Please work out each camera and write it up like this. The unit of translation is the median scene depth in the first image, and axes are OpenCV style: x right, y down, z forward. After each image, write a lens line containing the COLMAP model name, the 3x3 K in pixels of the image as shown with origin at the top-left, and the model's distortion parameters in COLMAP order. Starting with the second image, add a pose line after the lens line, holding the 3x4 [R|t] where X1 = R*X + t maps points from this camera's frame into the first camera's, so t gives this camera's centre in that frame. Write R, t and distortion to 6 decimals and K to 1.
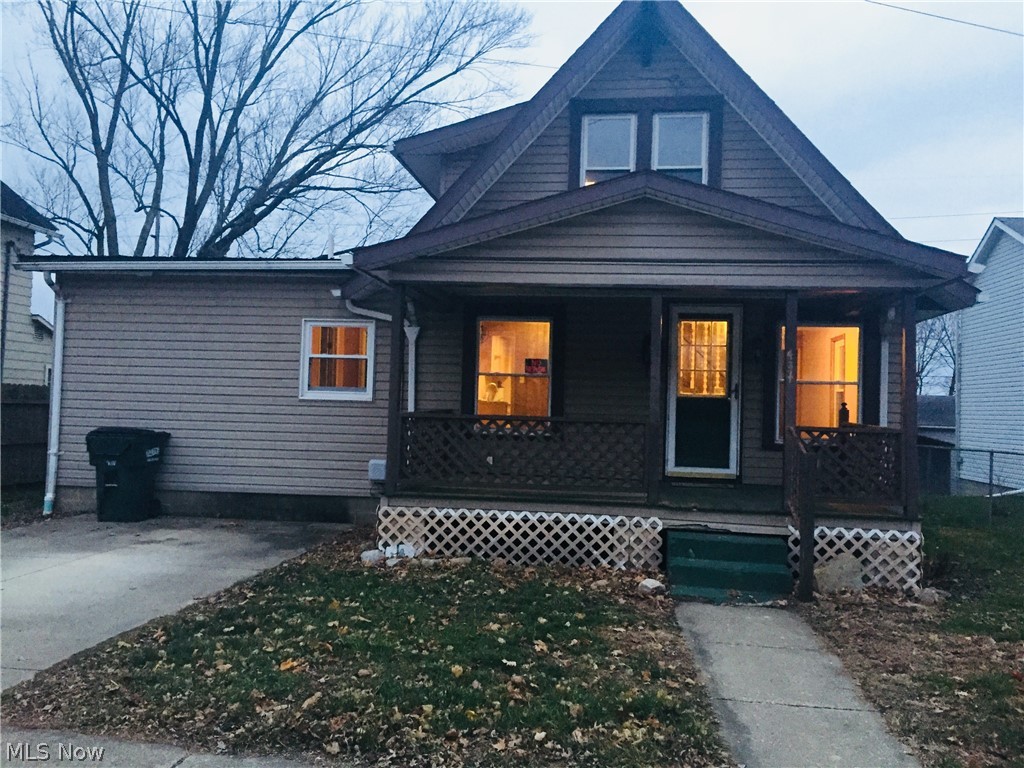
lens RADIAL K [[879.9, 0, 511.6], [0, 879.9, 370.7], [0, 0, 1]] dist [0.074574, -0.099457]
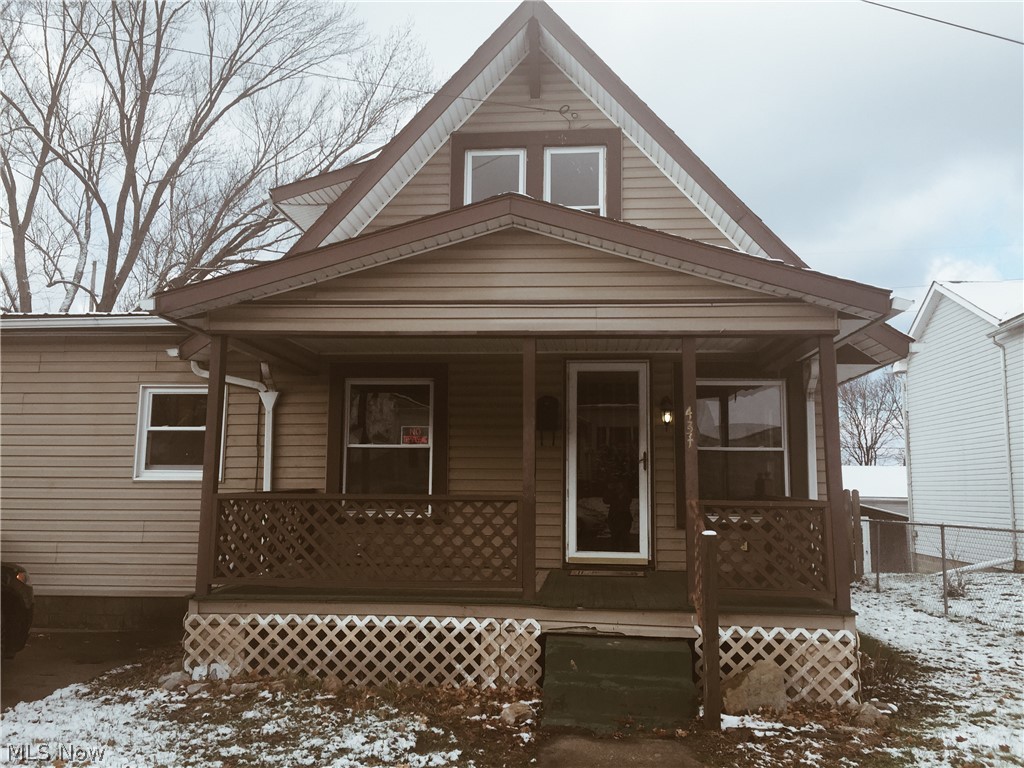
lens RADIAL K [[879.9, 0, 511.6], [0, 879.9, 370.7], [0, 0, 1]] dist [0.074574, -0.099457]
pose [[0.998991, -0.013329, 0.042888, 0.109198], [0.017137, 0.995823, -0.089683, 0.013444], [-0.041513, 0.090328, 0.995046, 0.178076]]
